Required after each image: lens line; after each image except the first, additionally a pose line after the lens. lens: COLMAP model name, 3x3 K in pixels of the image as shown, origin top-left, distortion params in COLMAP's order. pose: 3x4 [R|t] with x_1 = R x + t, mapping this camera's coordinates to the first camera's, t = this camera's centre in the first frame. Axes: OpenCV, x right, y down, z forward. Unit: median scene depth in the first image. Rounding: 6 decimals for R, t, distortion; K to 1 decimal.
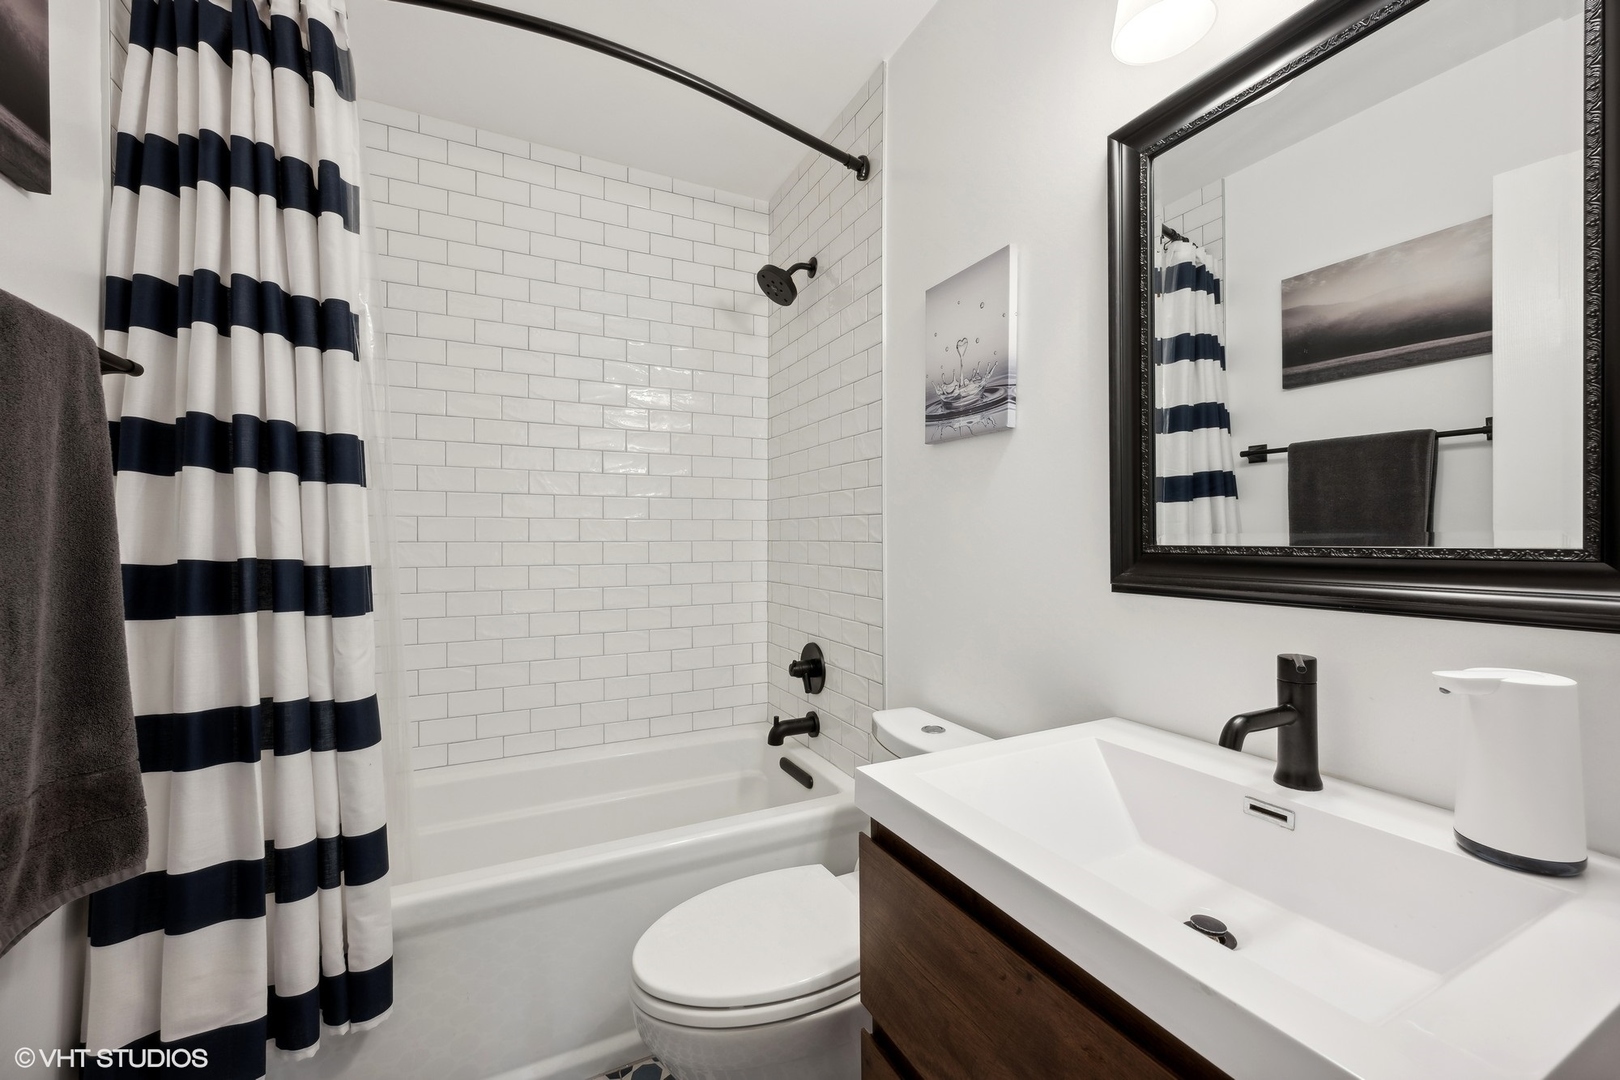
lens RADIAL K [[639.8, 0, 816.4], [0, 639.8, 534.7], [0, 0, 1]] dist [-0.000251, 0.000441]
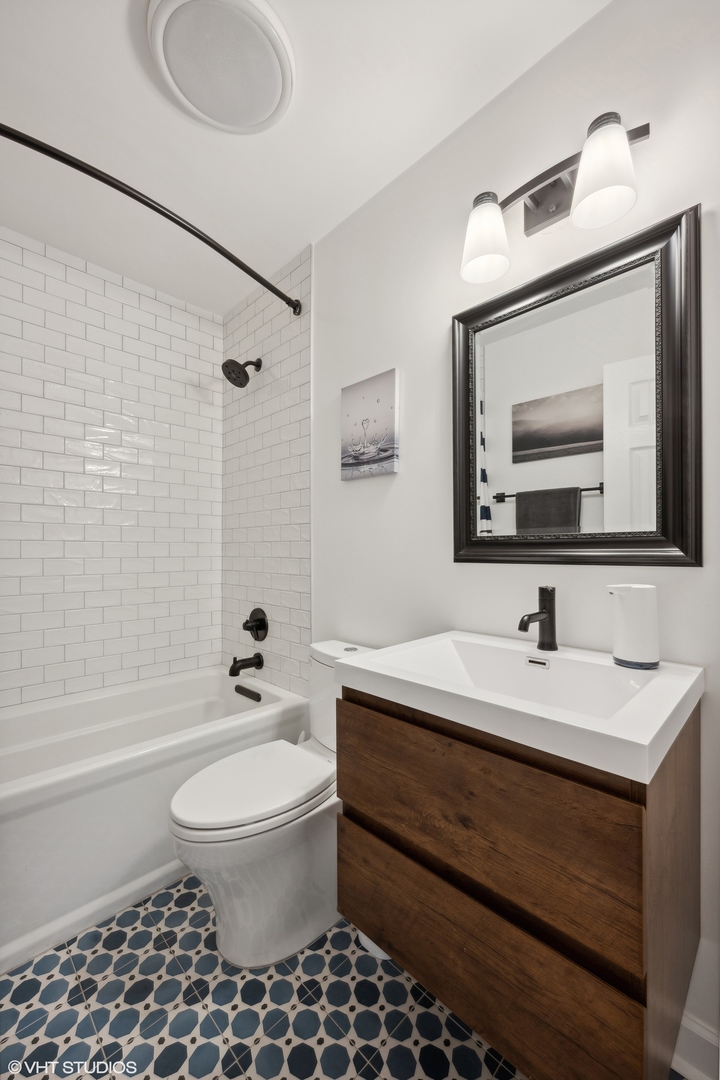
lens RADIAL K [[426.6, 0, 350.1], [0, 426.6, 547.8], [0, 0, 1]] dist [-0.000251, 0.000441]
pose [[0.952693, 0.003525, 0.303913, -0.149042], [-0.001807, 0.999981, -0.005934, 0.040889], [-0.303928, 0.005104, 0.952681, -0.063920]]
